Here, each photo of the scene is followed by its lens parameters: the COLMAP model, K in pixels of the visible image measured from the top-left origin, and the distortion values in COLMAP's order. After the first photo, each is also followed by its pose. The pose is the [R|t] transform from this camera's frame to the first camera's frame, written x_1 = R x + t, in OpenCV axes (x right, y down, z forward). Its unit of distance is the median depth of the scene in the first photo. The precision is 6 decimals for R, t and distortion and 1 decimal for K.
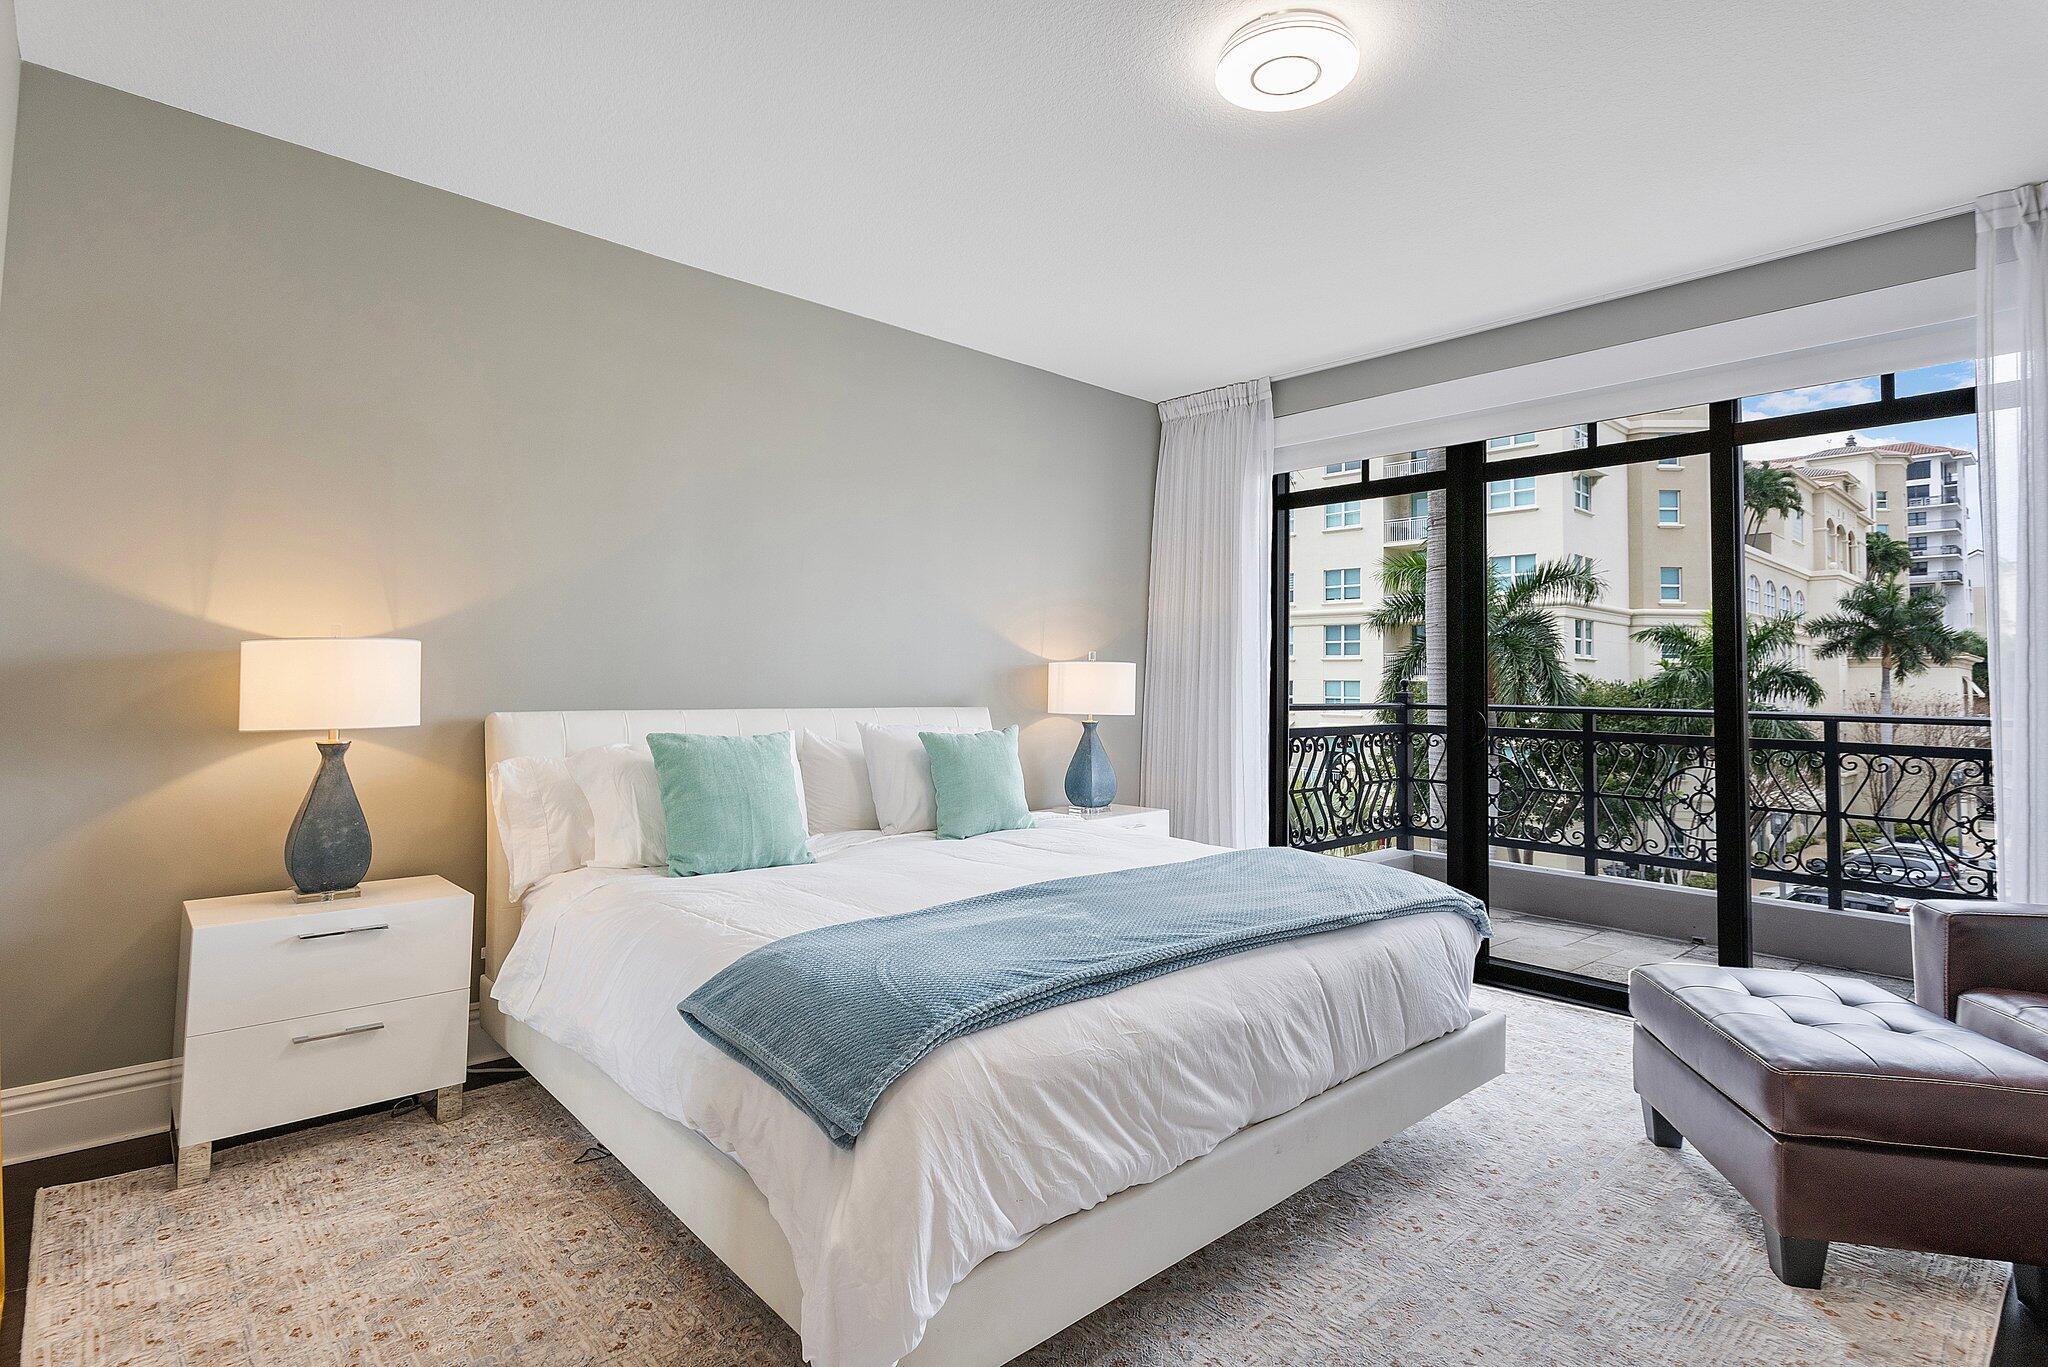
lens RADIAL K [[988.9, 0, 1011.6], [0, 988.9, 638.3], [0, 0, 1]] dist [0.001404, 0.002298]
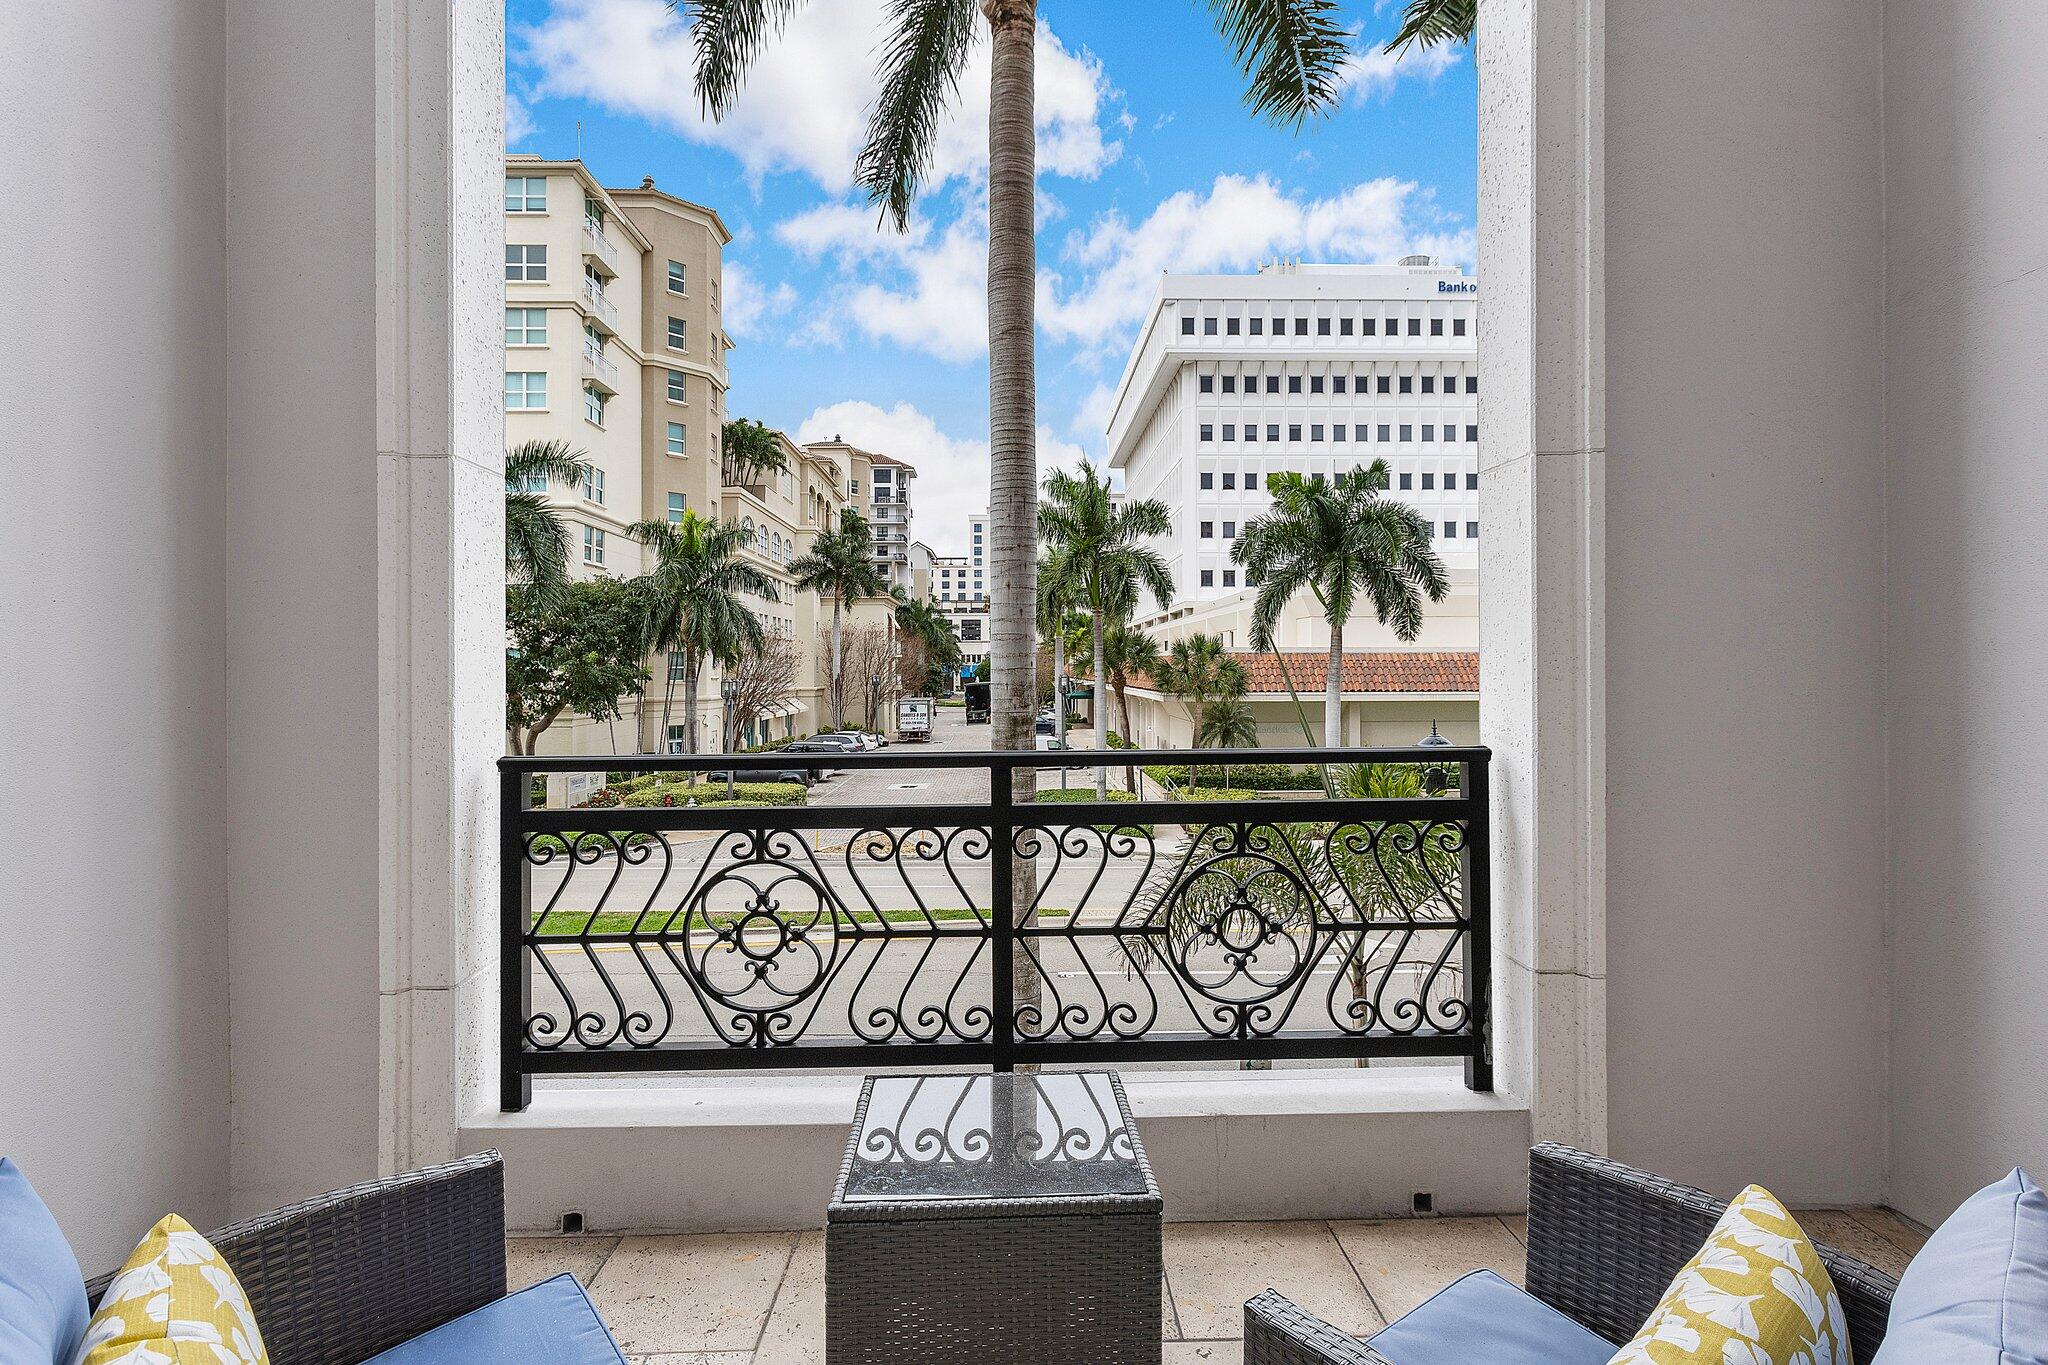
lens RADIAL K [[988.9, 0, 1030.7], [0, 988.9, 666.5], [0, 0, 1]] dist [0.001404, 0.002298]
pose [[0.648325, -0.014675, 0.761222, 0.071683], [-0.019155, 0.999183, 0.035577, 0.072667], [-0.761123, -0.037647, 0.647515, -0.028209]]
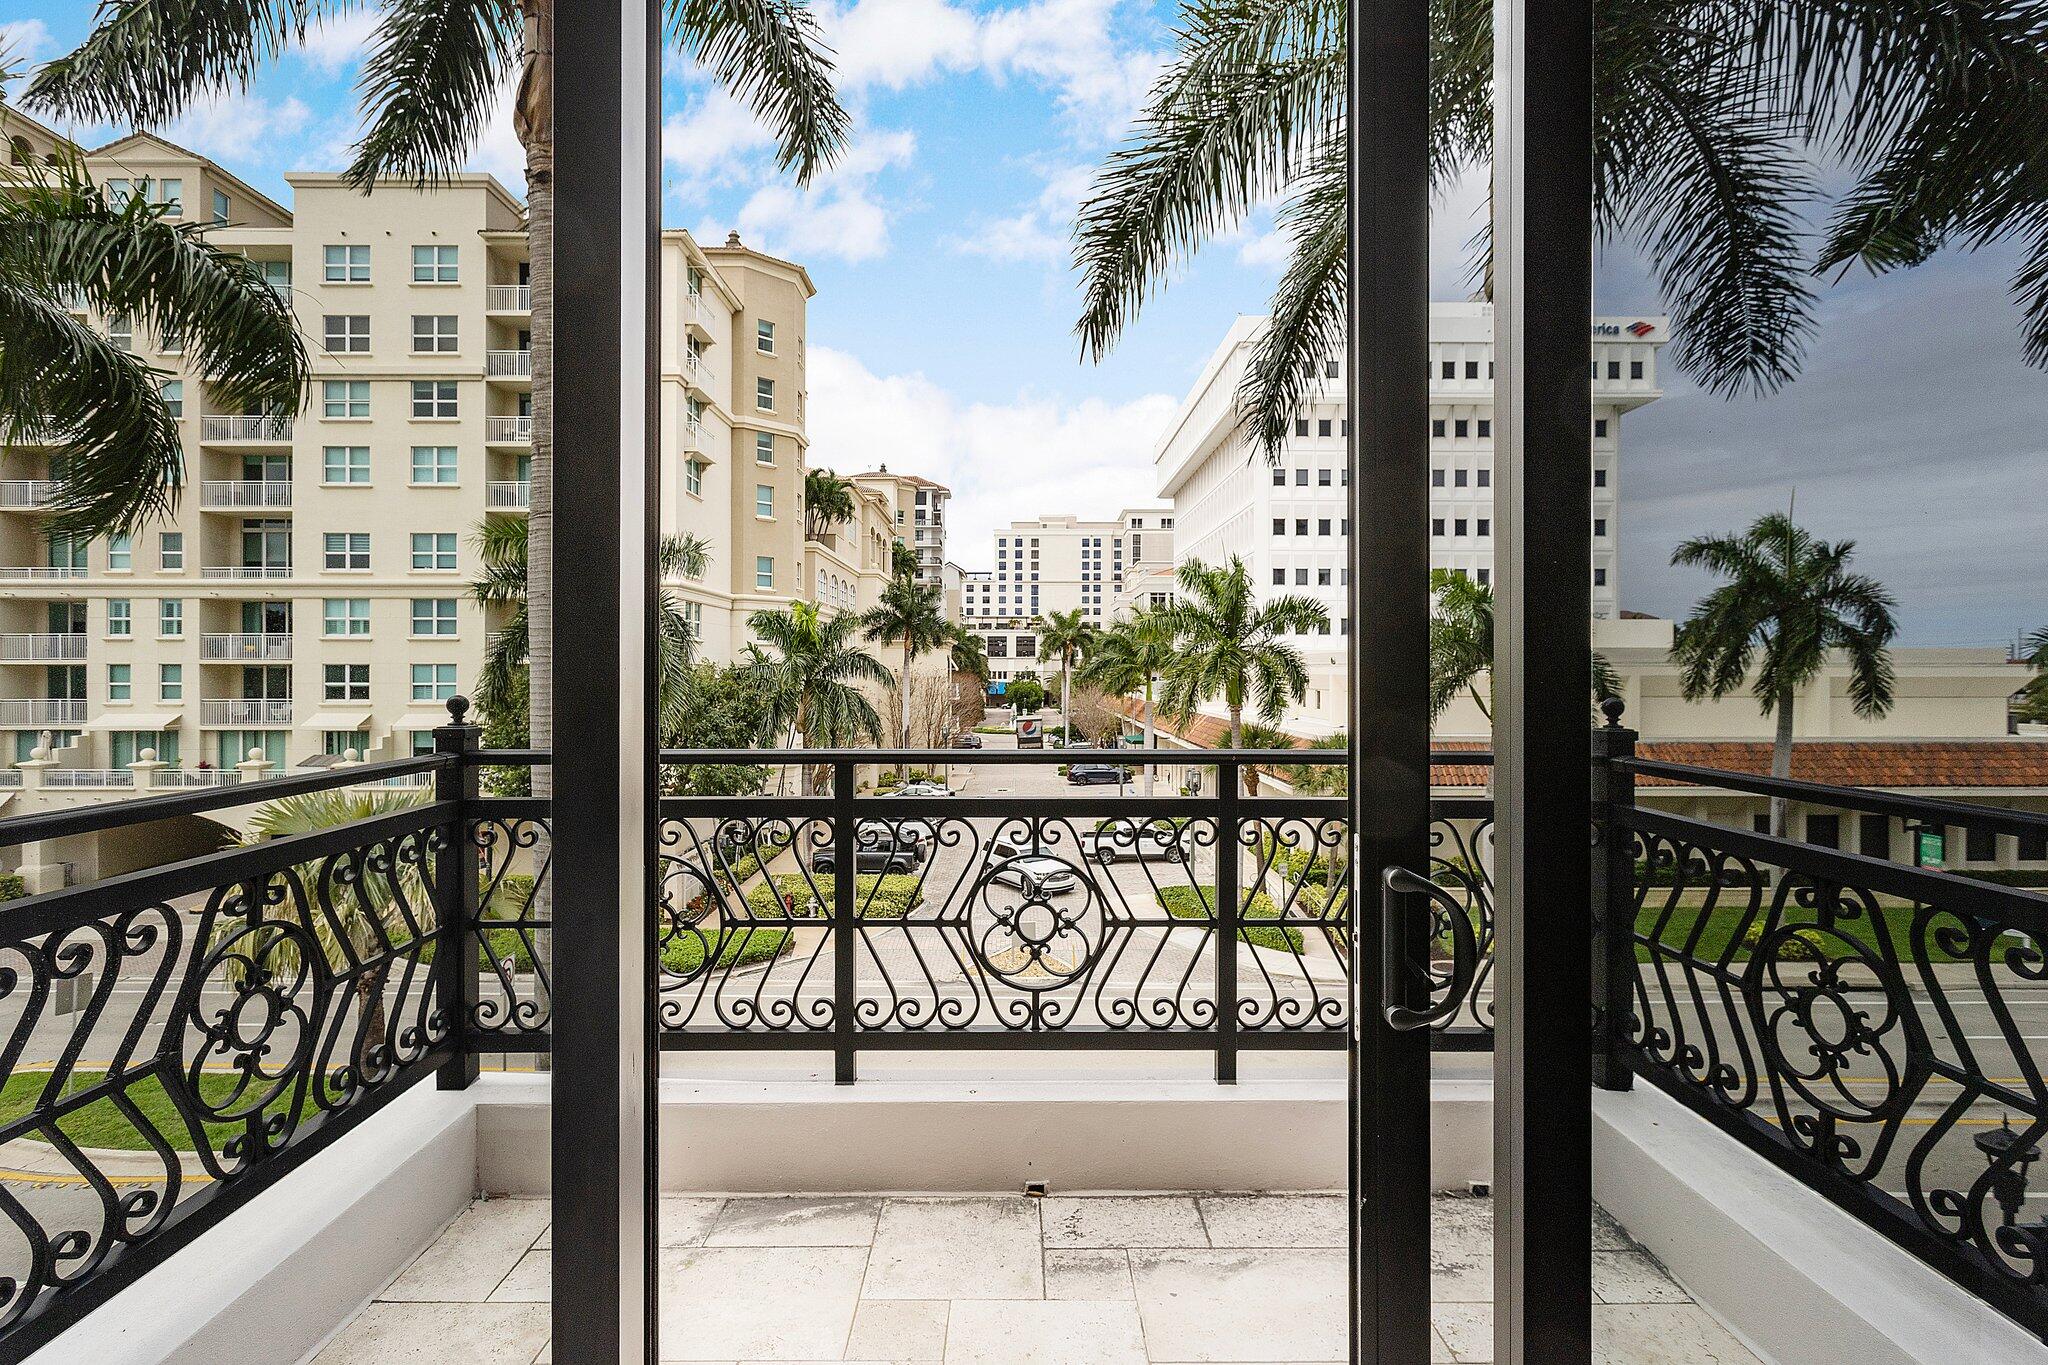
lens RADIAL K [[988.9, 0, 1008.9], [0, 988.9, 670.0], [0, 0, 1]] dist [0.001404, 0.002298]
pose [[0.666064, -0.015851, 0.745726, 0.030103], [-0.022861, 0.998871, 0.041650, 0.000849], [-0.745544, -0.044789, 0.664950, 0.068238]]
